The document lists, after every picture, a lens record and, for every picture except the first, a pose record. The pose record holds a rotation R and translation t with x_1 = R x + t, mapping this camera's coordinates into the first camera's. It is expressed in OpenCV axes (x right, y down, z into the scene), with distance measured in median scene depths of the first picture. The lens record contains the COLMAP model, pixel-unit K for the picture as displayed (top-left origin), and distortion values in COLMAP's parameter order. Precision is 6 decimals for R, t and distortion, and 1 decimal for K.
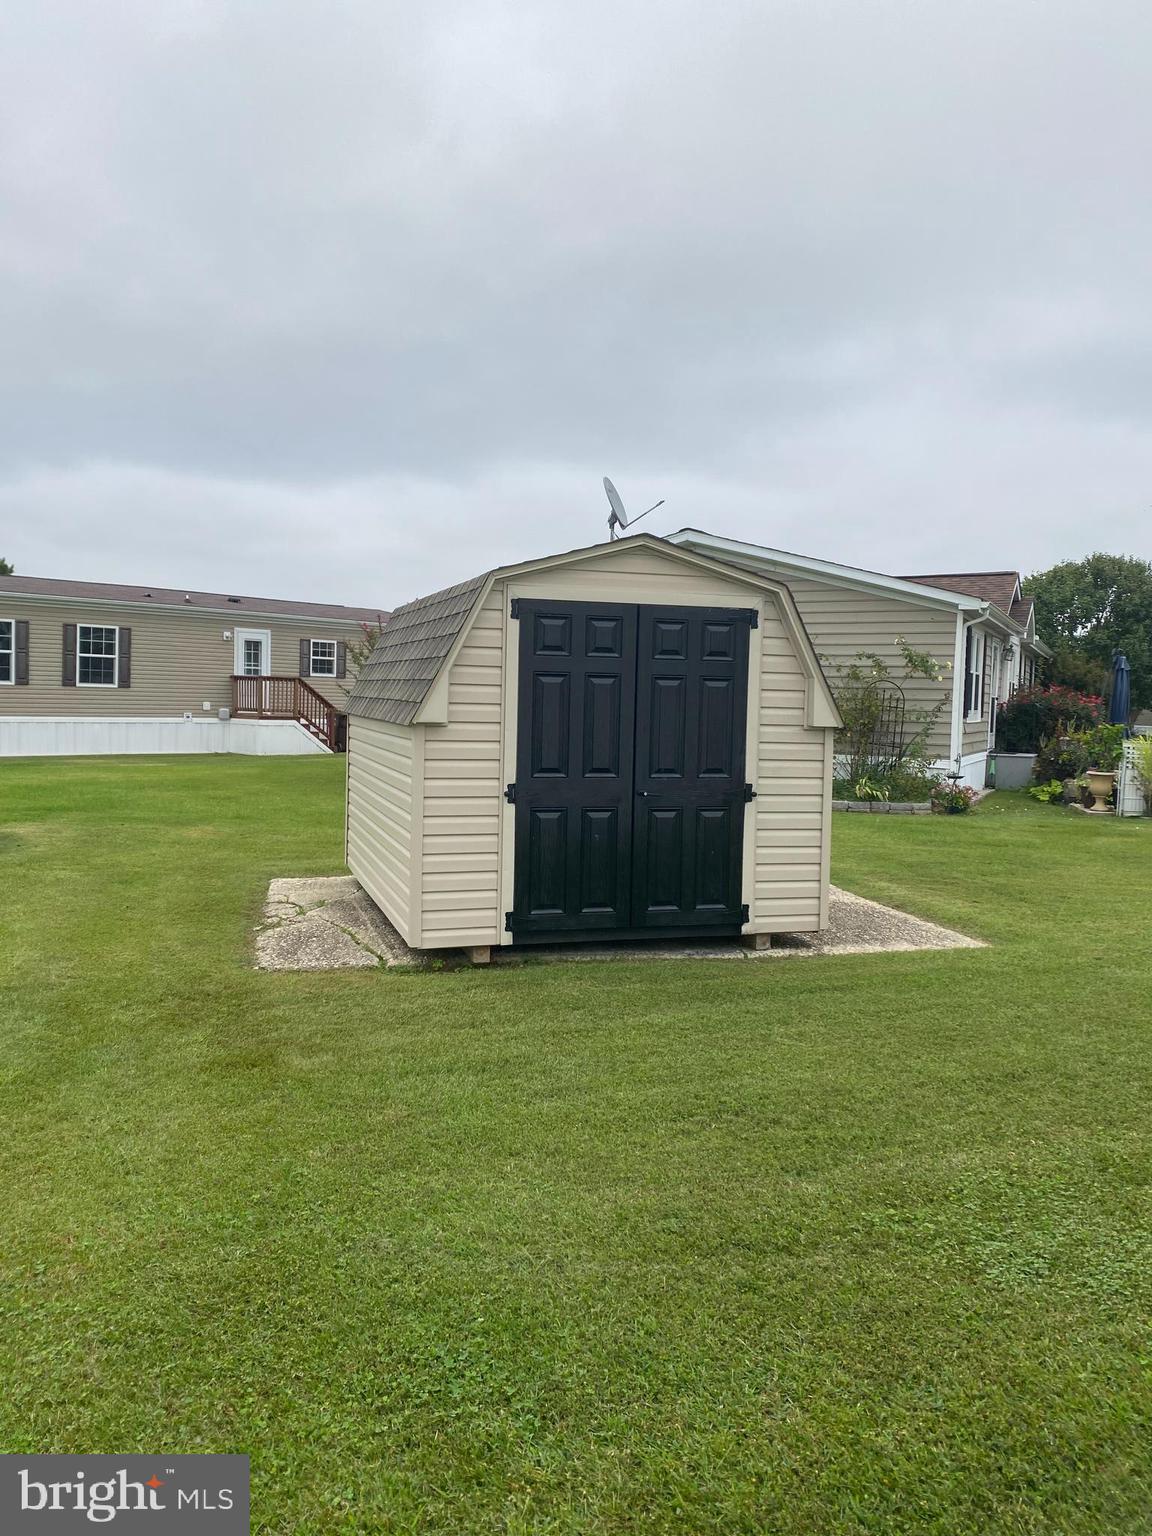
lens RADIAL K [[1188.7, 0, 575.9], [0, 1188.7, 767.7], [0, 0, 1]] dist [0.021993, -0.019644]
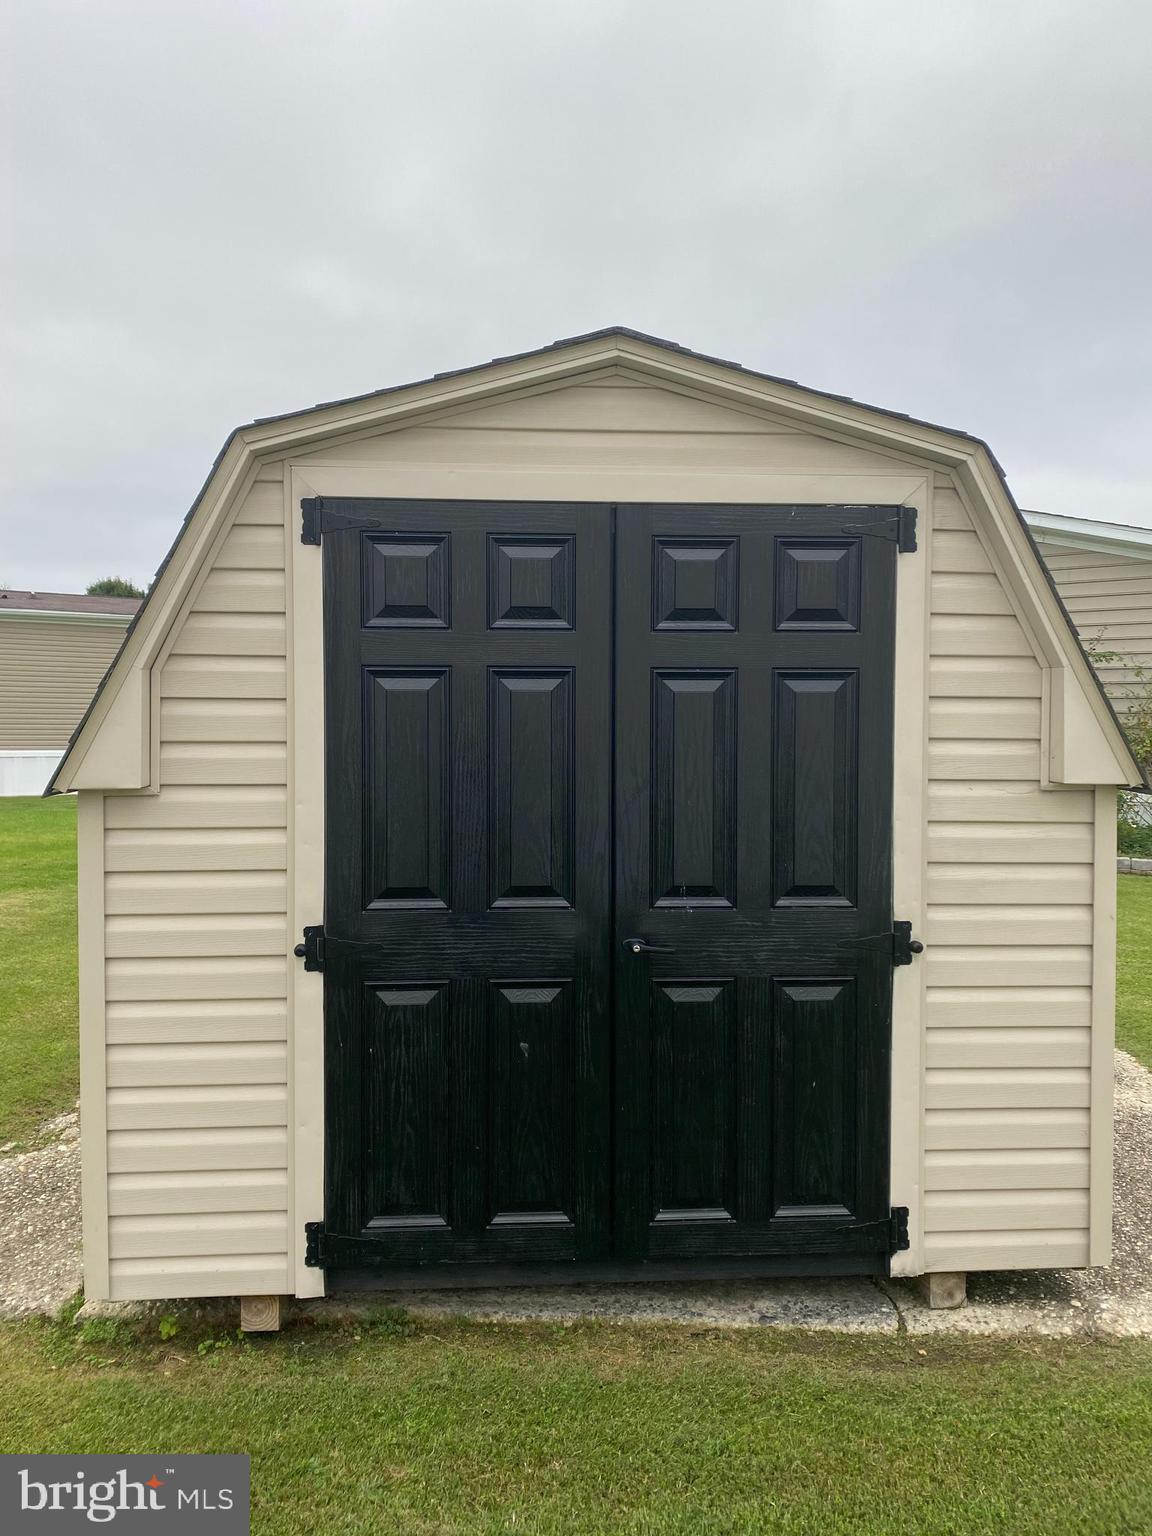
lens RADIAL K [[1188.7, 0, 573.9], [0, 1188.7, 764.3], [0, 0, 1]] dist [0.021993, -0.019644]
pose [[0.973724, -0.010282, -0.227499, 0.130326], [0.004418, 0.999645, -0.026268, -0.031857], [0.227689, 0.024573, 0.973424, 0.567173]]
